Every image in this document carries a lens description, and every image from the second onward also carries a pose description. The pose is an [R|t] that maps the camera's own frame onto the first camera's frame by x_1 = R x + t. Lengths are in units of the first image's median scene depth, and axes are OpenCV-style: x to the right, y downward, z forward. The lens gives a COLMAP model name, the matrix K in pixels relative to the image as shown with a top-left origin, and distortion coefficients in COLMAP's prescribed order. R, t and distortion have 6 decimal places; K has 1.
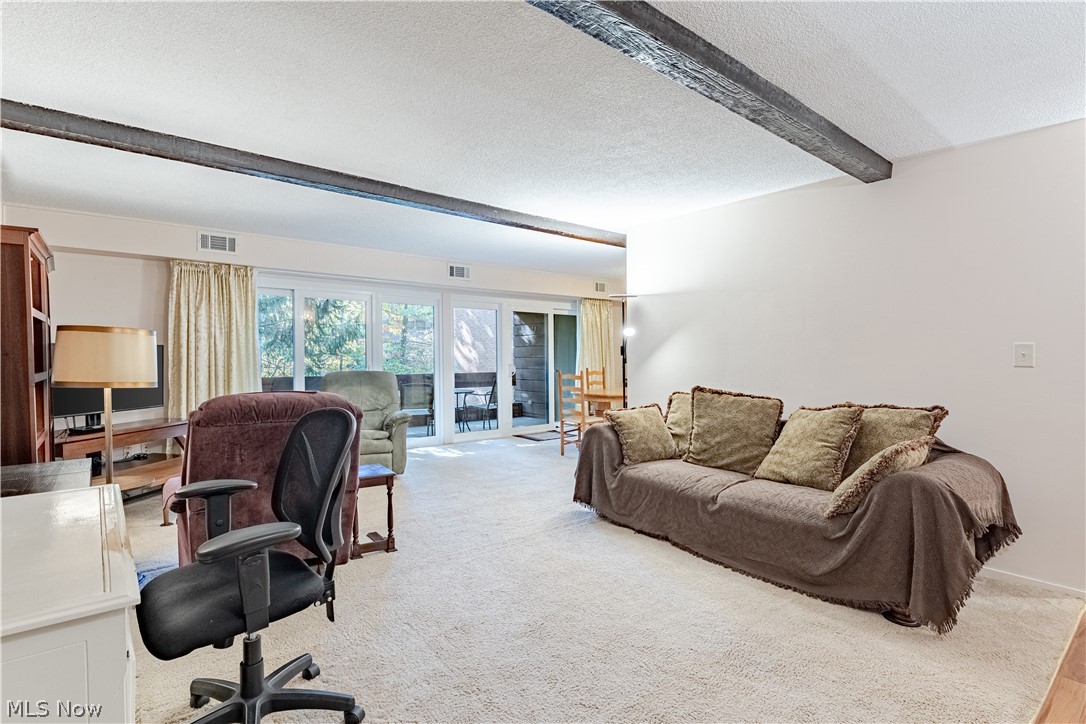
lens RADIAL K [[519.1, 0, 543.0], [0, 519.1, 362.0], [0, 0, 1]] dist [-0.001495, -0.000404]
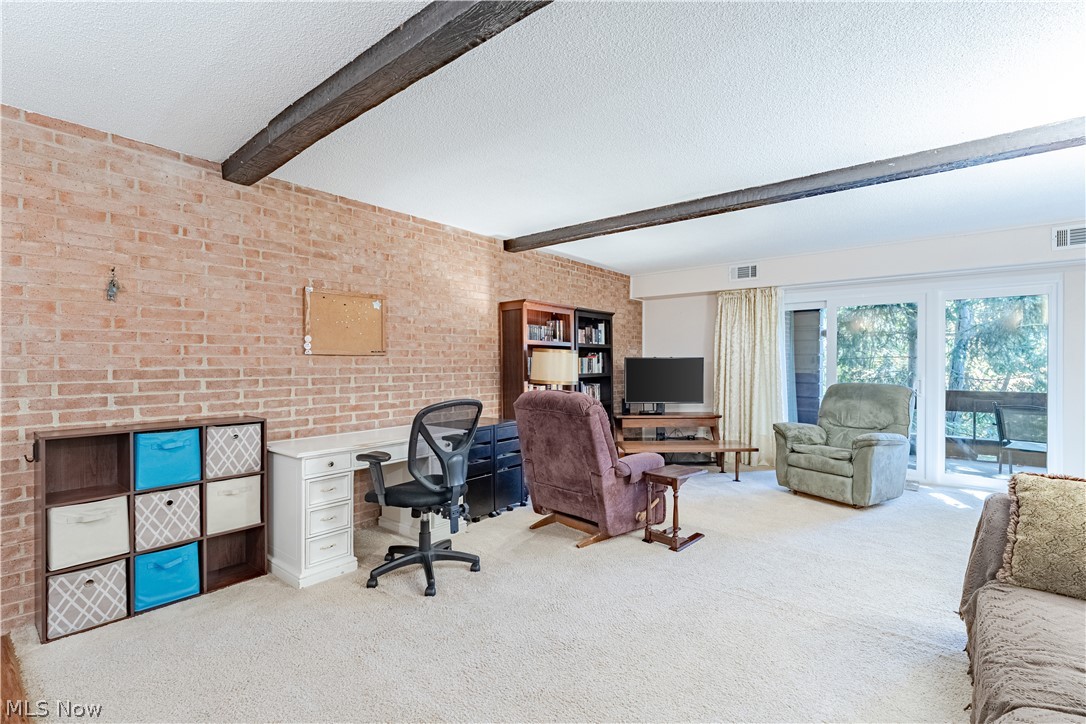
lens RADIAL K [[485.2, 0, 563.1], [0, 485.2, 364.4], [0, 0, 1]] dist [-0.001372, -0.000305]
pose [[0.234830, -0.001261, -0.972036, 0.375160], [-0.015990, 0.999859, -0.005161, -0.002692], [0.971905, 0.016755, 0.234777, 0.334097]]
